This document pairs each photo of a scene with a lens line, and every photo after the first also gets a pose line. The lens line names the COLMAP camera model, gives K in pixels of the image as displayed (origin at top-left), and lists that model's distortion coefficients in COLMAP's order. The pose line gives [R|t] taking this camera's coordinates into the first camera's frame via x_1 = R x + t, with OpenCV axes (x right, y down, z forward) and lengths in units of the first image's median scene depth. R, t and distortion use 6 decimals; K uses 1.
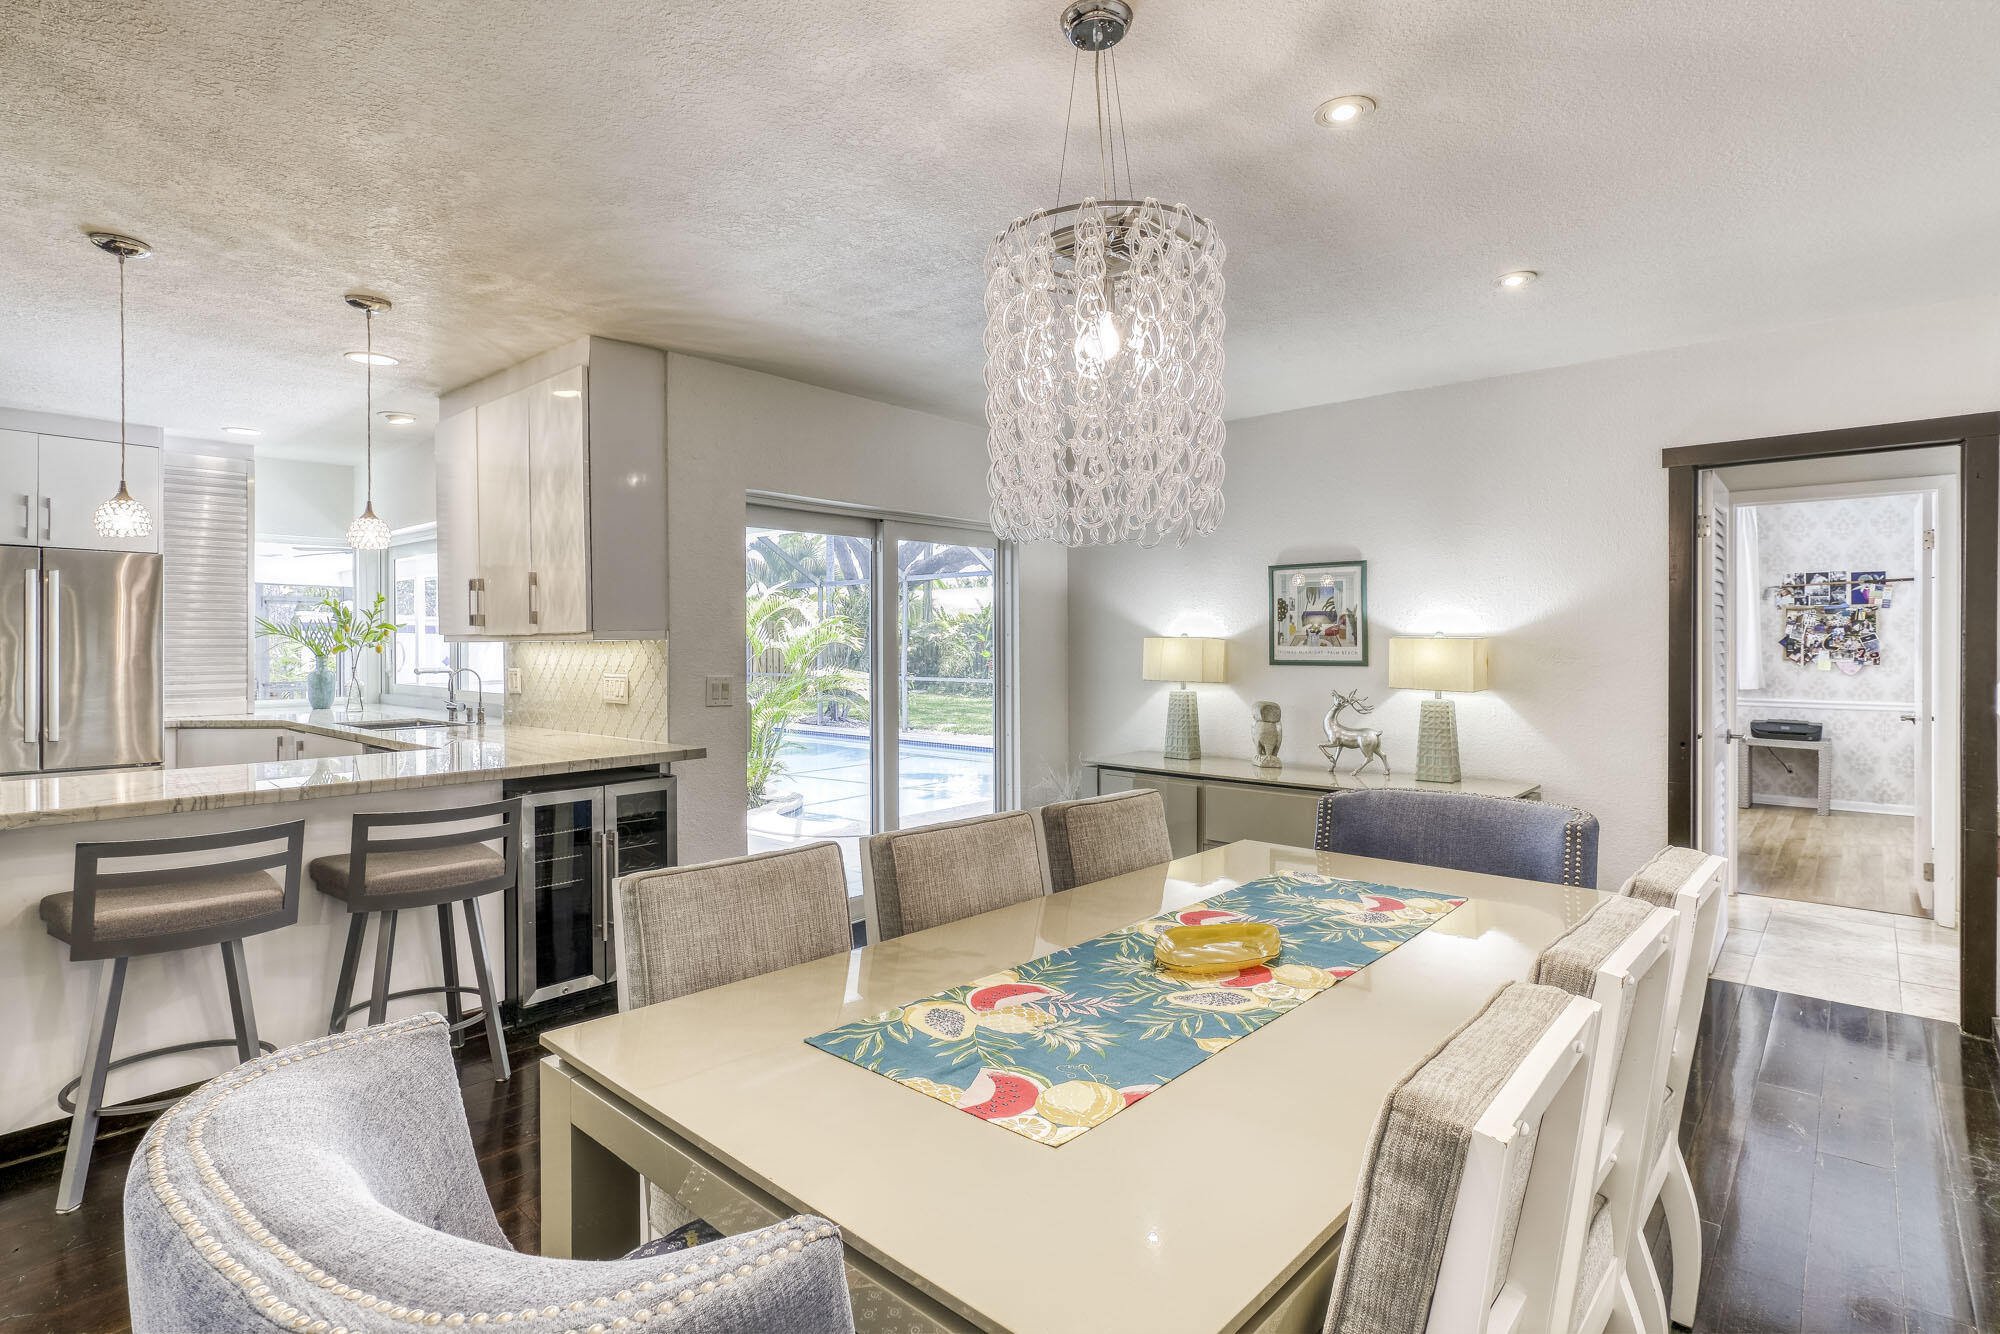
lens RADIAL K [[987.6, 0, 1002.2], [0, 987.6, 649.3], [0, 0, 1]] dist [-0.009142, 0.002827]
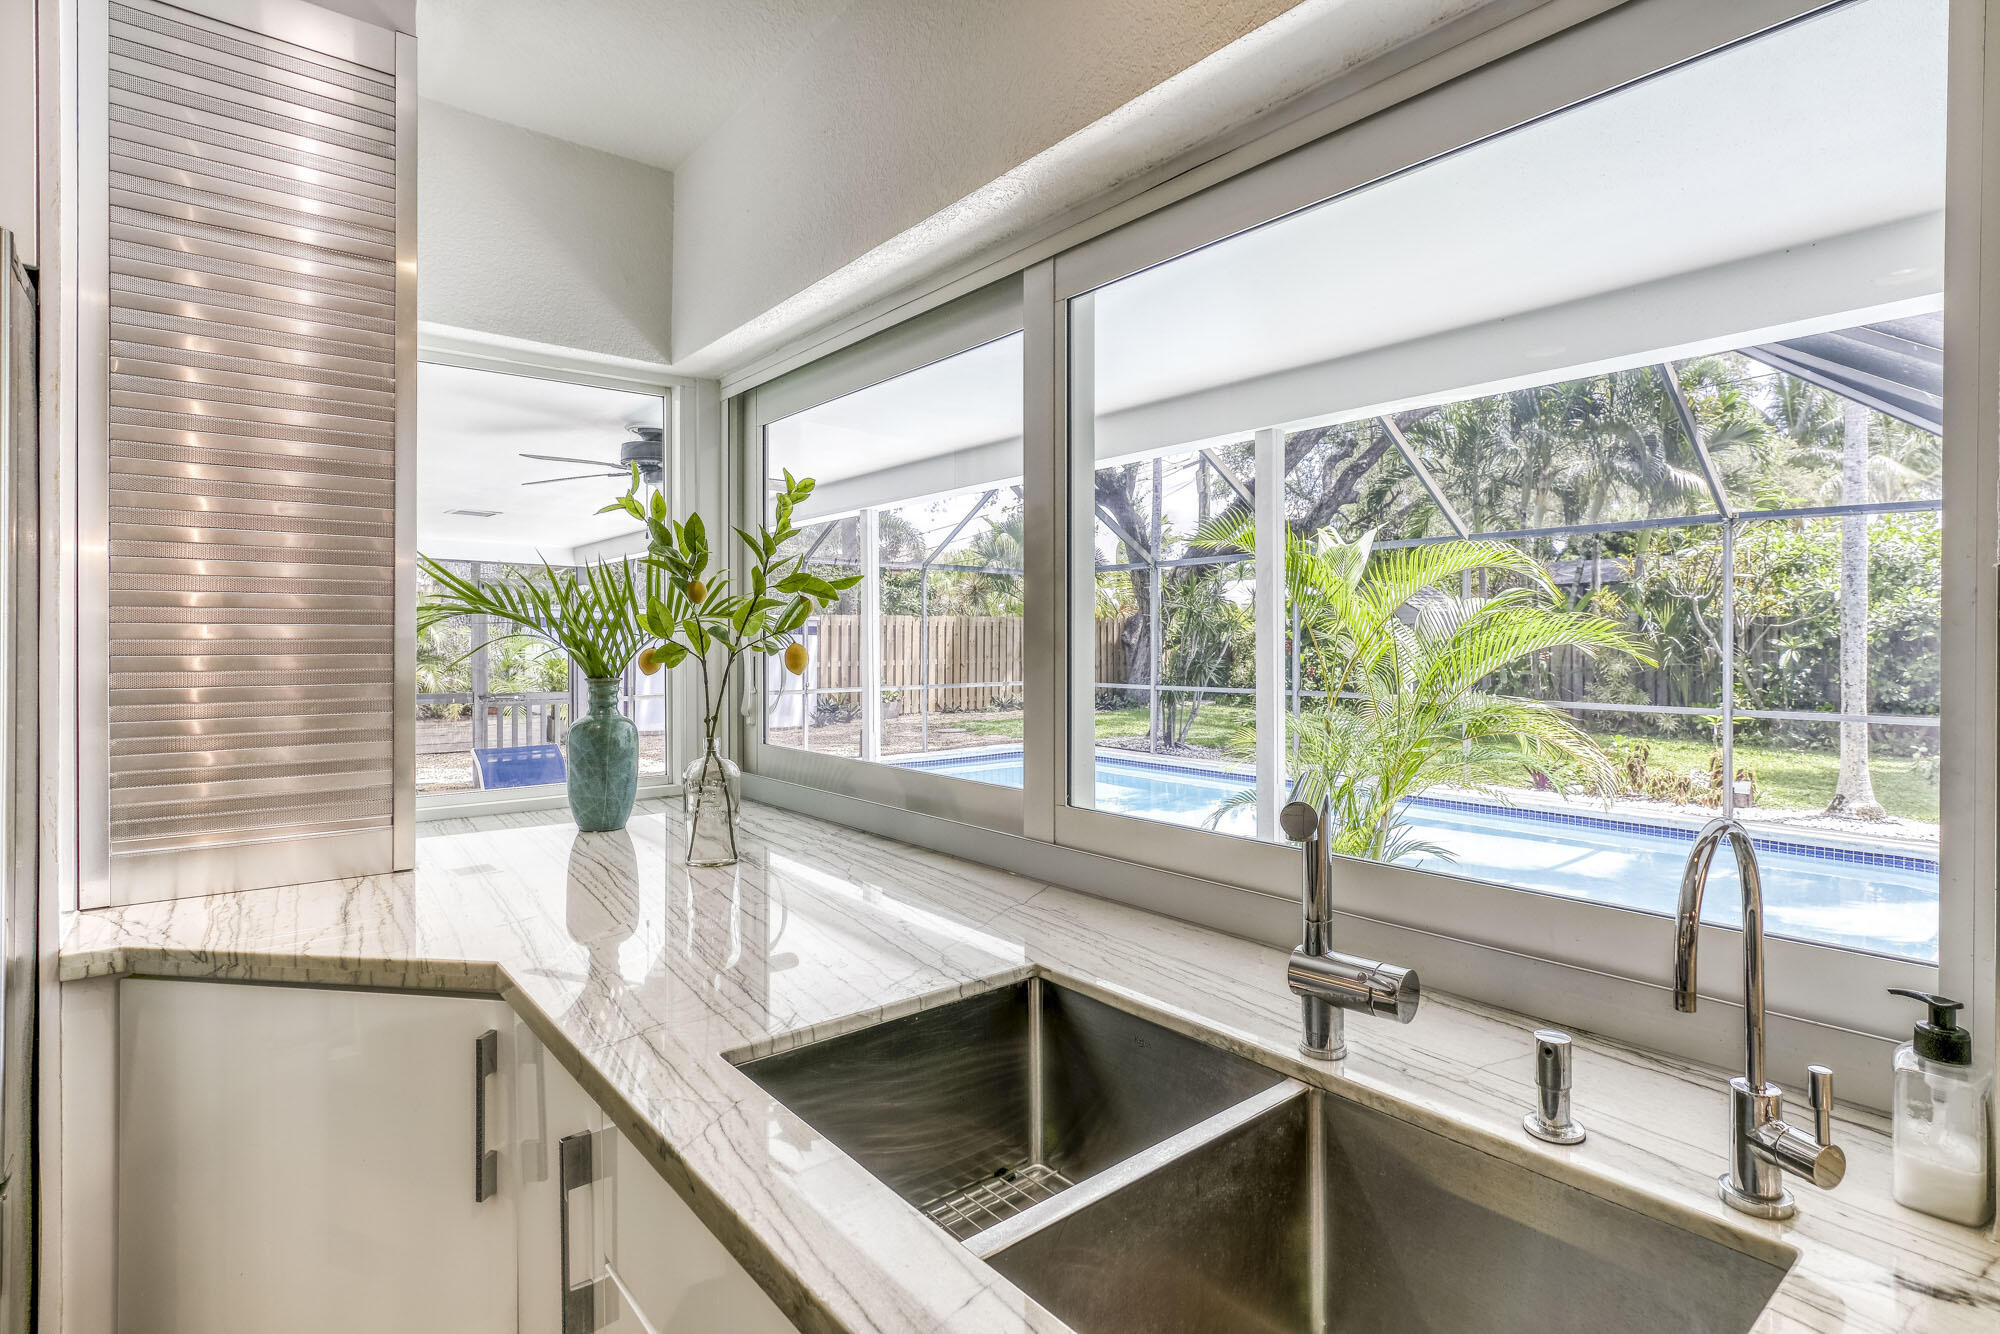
lens RADIAL K [[987.6, 0, 996.3], [0, 987.6, 647.0], [0, 0, 1]] dist [-0.009142, 0.002827]
pose [[0.985249, 0.002951, -0.171099, -0.507240], [-0.003537, 0.999989, -0.003116, -0.002960], [0.171088, 0.003675, 0.985249, 0.696650]]
